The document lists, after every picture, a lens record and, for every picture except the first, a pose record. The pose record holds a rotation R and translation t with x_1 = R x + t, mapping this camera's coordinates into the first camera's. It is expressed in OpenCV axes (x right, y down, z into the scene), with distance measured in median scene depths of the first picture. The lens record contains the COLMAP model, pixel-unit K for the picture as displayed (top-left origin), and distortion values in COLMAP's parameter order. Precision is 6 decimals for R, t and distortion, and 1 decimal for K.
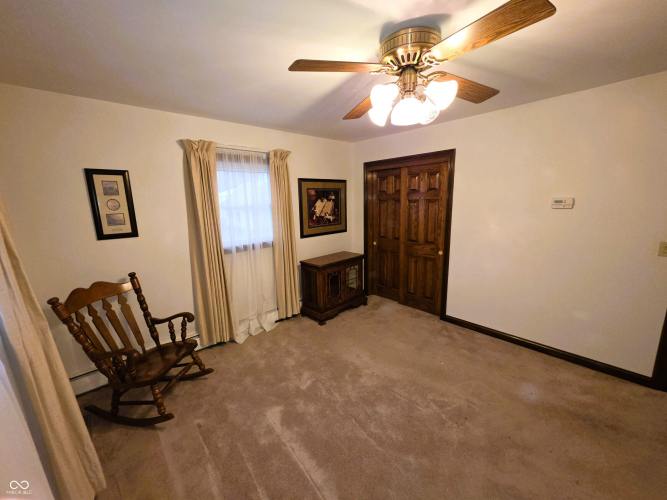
lens RADIAL K [[265.0, 0, 332.5], [0, 265.0, 251.7], [0, 0, 1]] dist [0.004125, -0.000497]
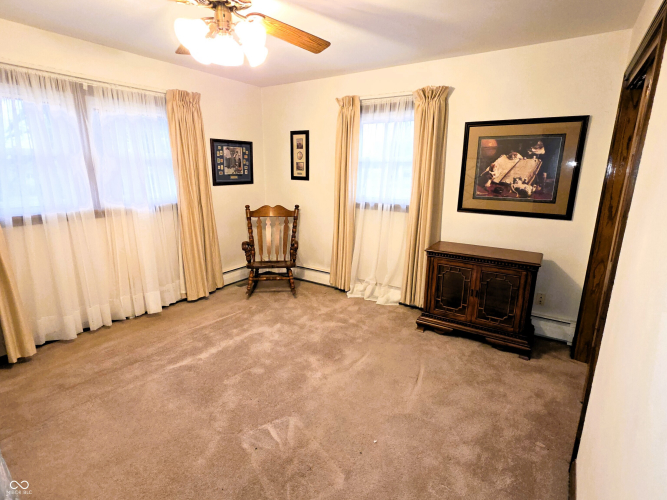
lens RADIAL K [[341.8, 0, 331.5], [0, 341.8, 250.9], [0, 0, 1]] dist [0.003624, 0.000430]
pose [[0.239112, 0.256673, -0.936453, 0.662808], [-0.214935, 0.954496, 0.206737, -0.065043], [0.946905, 0.151844, 0.283399, 0.444496]]
